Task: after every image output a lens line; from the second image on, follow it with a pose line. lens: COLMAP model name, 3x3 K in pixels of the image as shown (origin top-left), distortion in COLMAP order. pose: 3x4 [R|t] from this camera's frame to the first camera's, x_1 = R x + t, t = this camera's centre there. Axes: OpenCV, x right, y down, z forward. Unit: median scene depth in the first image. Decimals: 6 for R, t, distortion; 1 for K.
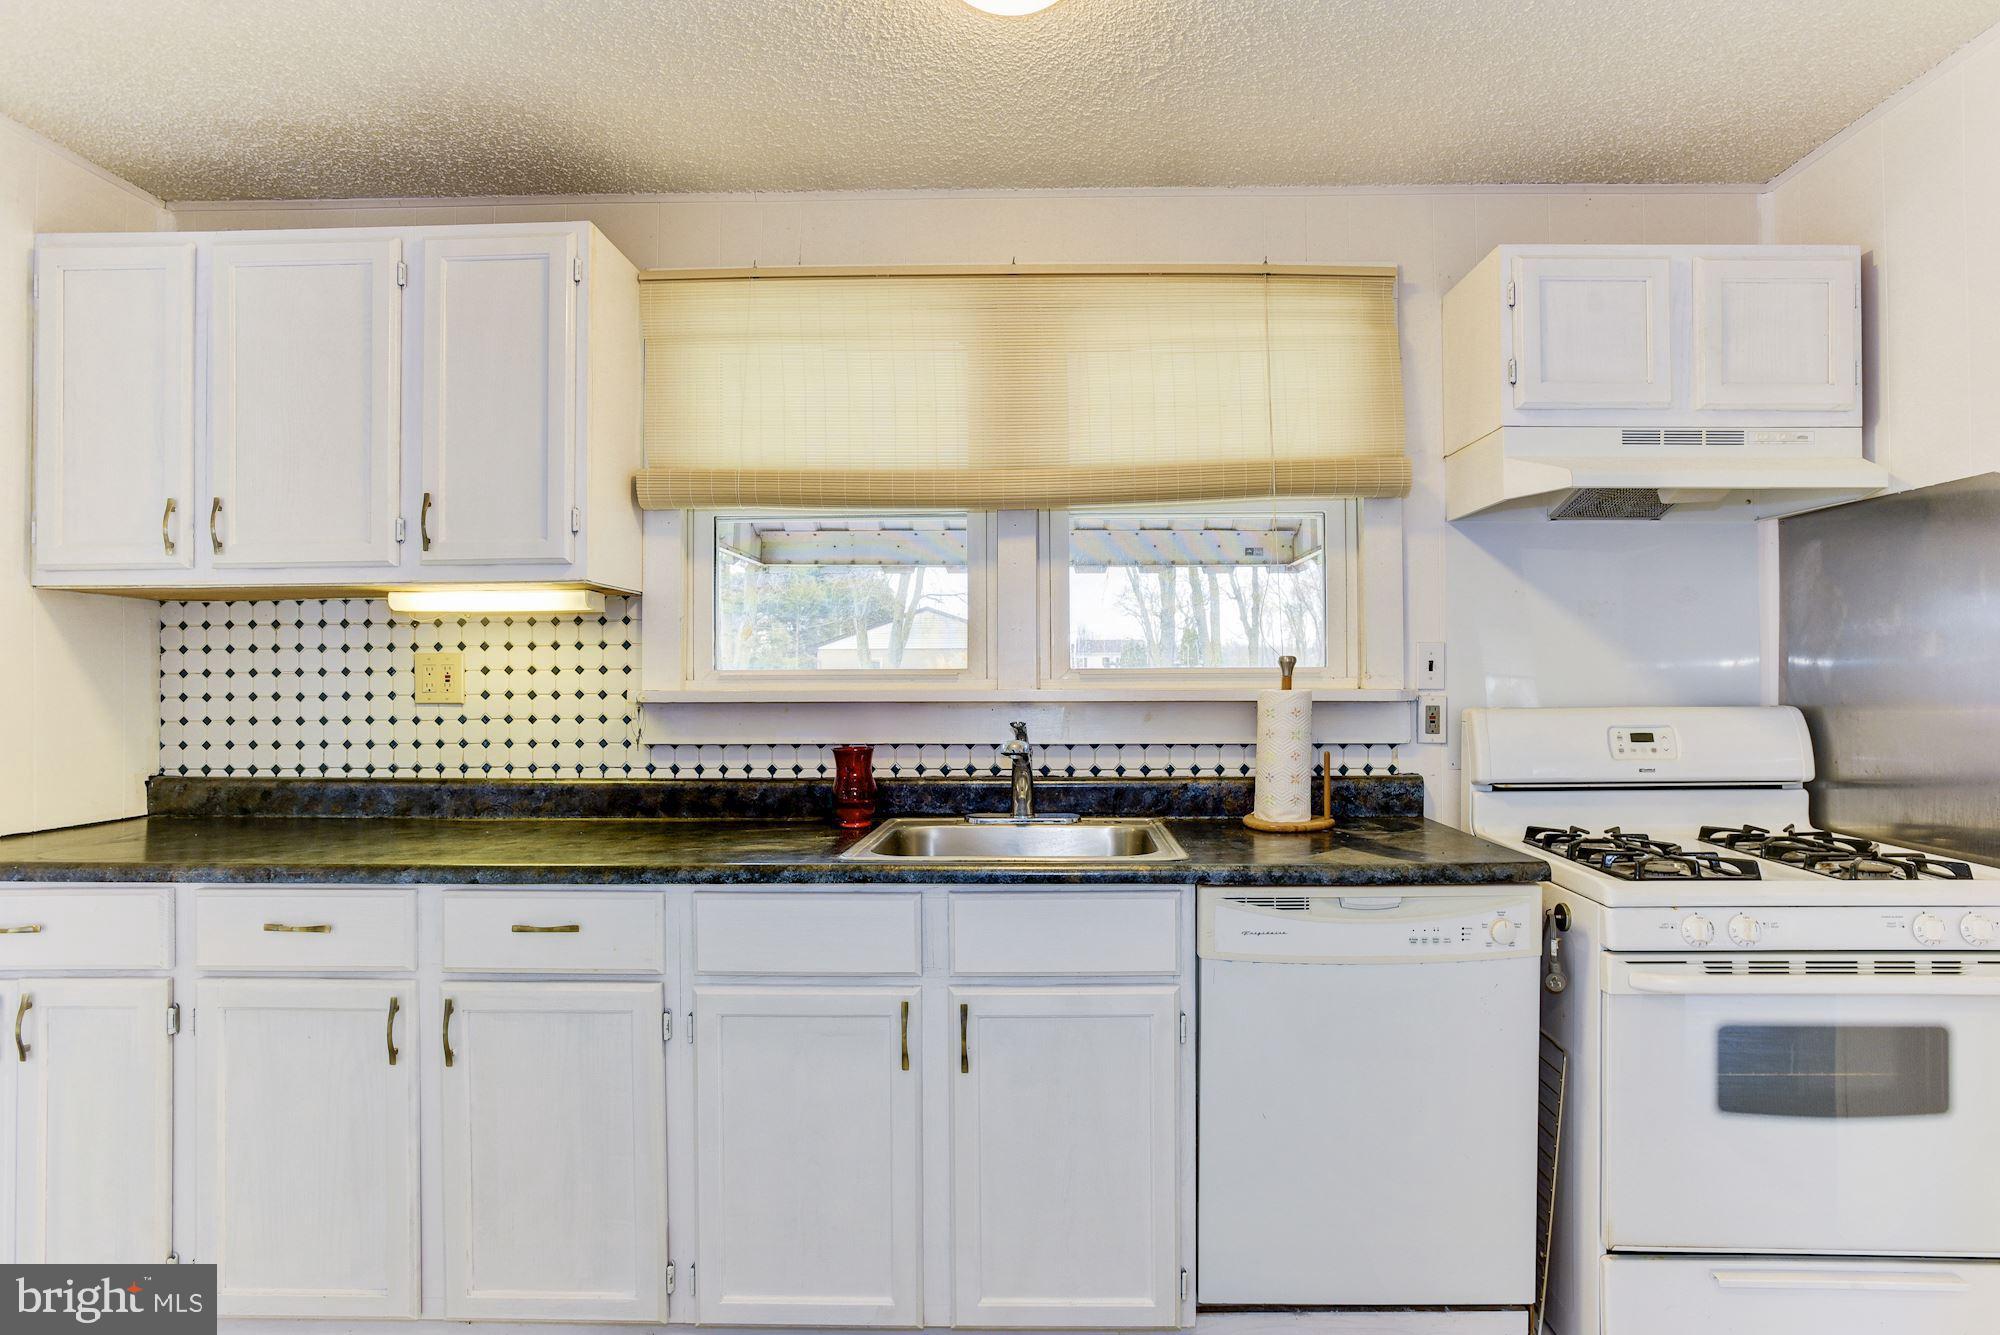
lens RADIAL K [[1003.3, 0, 1025.3], [0, 1003.3, 674.8], [0, 0, 1]] dist [-0.054230, 0.028047]
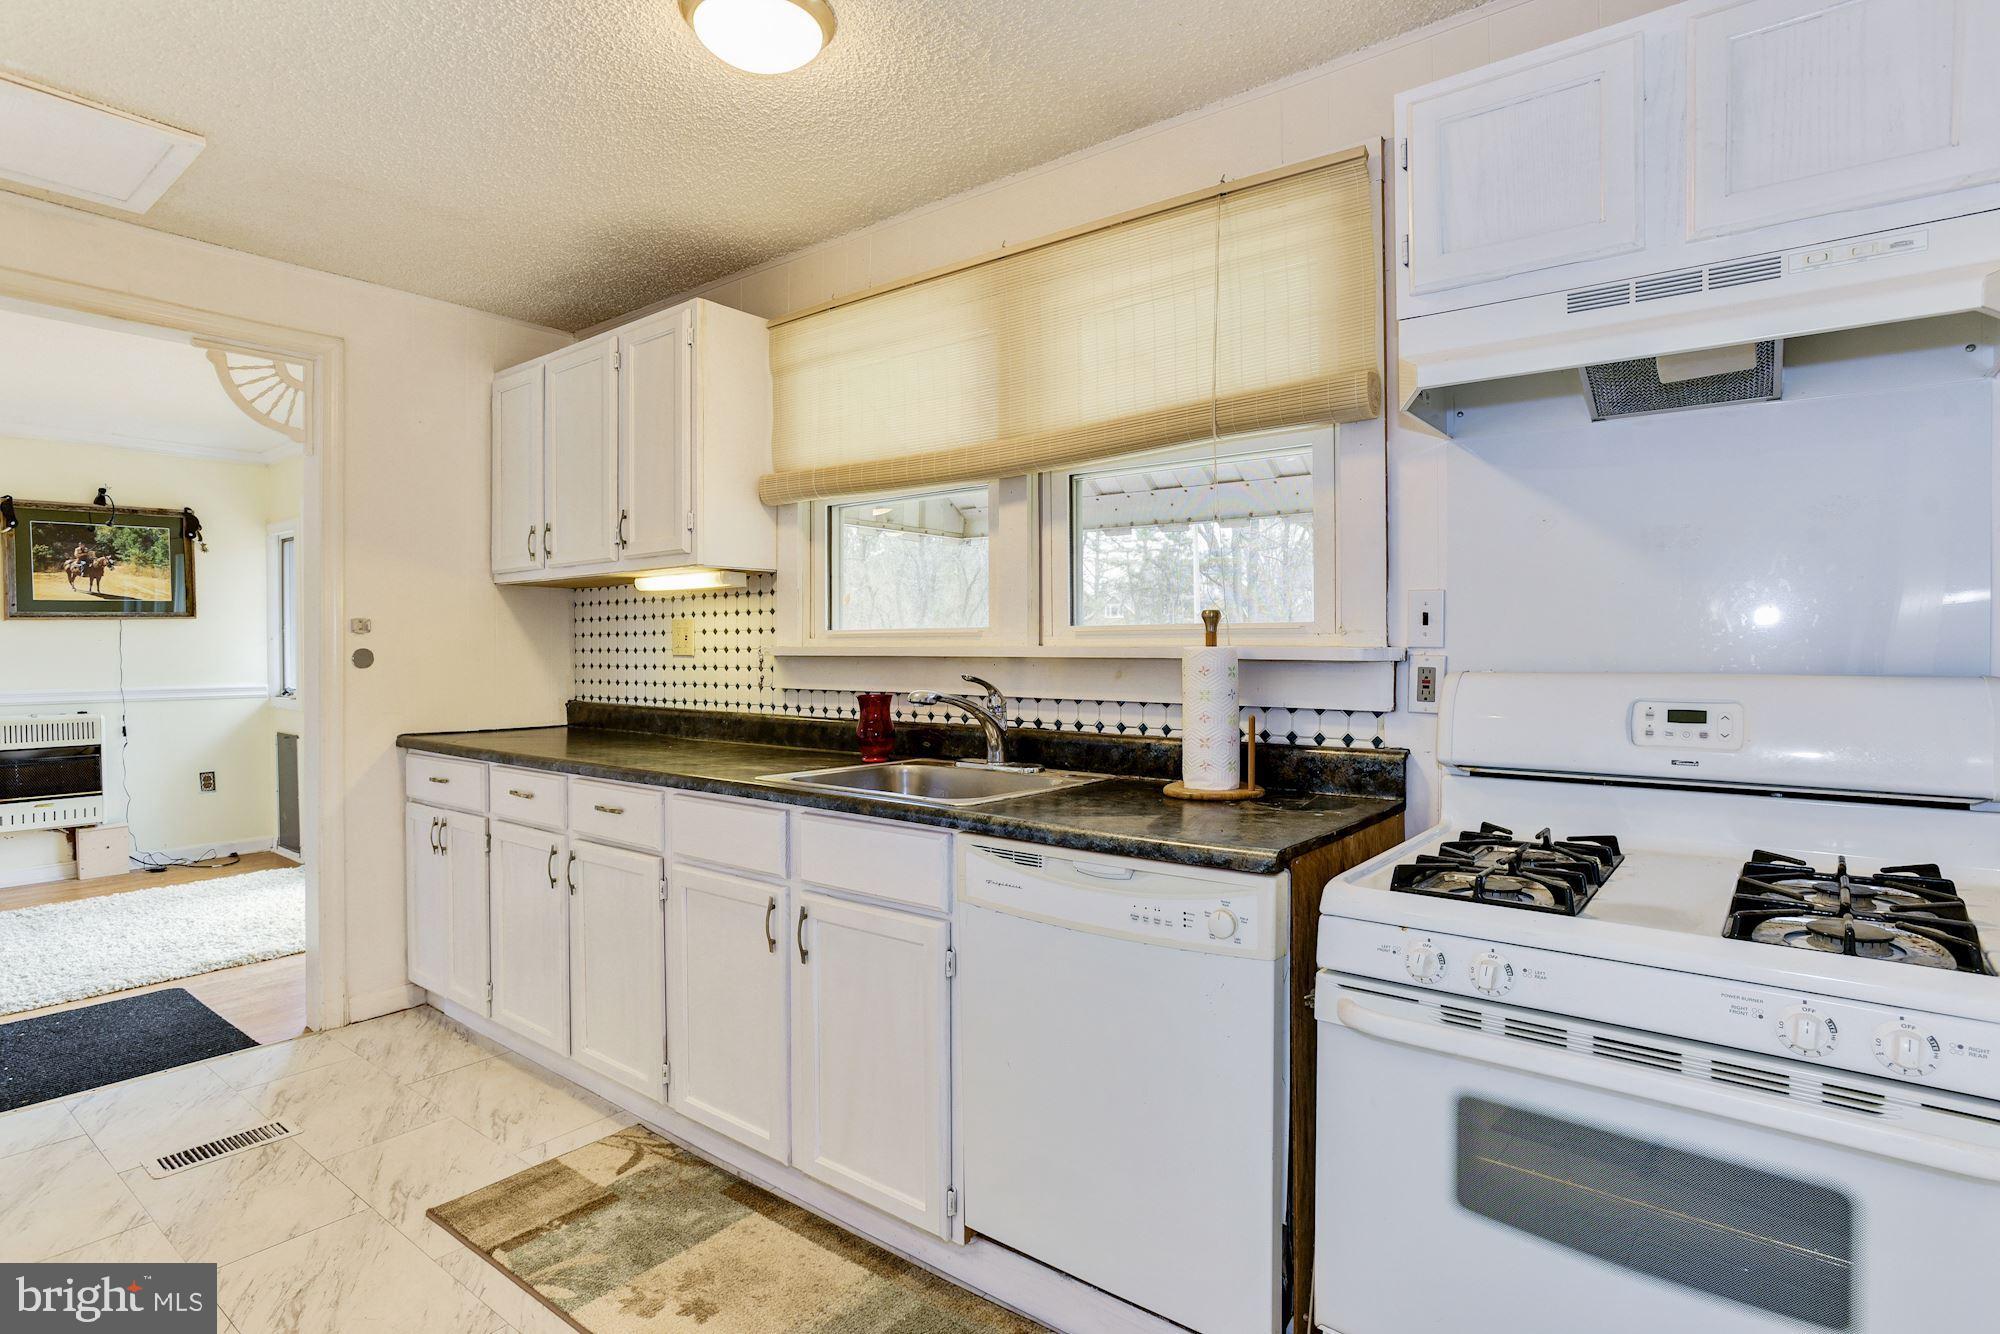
lens RADIAL K [[987.9, 0, 1001.6], [0, 987.9, 662.5], [0, 0, 1]] dist [-0.055065, 0.027938]
pose [[0.806639, 0.011897, -0.590924, 0.632520], [0.002140, 0.999732, 0.023049, 0.007937], [0.591040, -0.019857, 0.806398, 0.149554]]
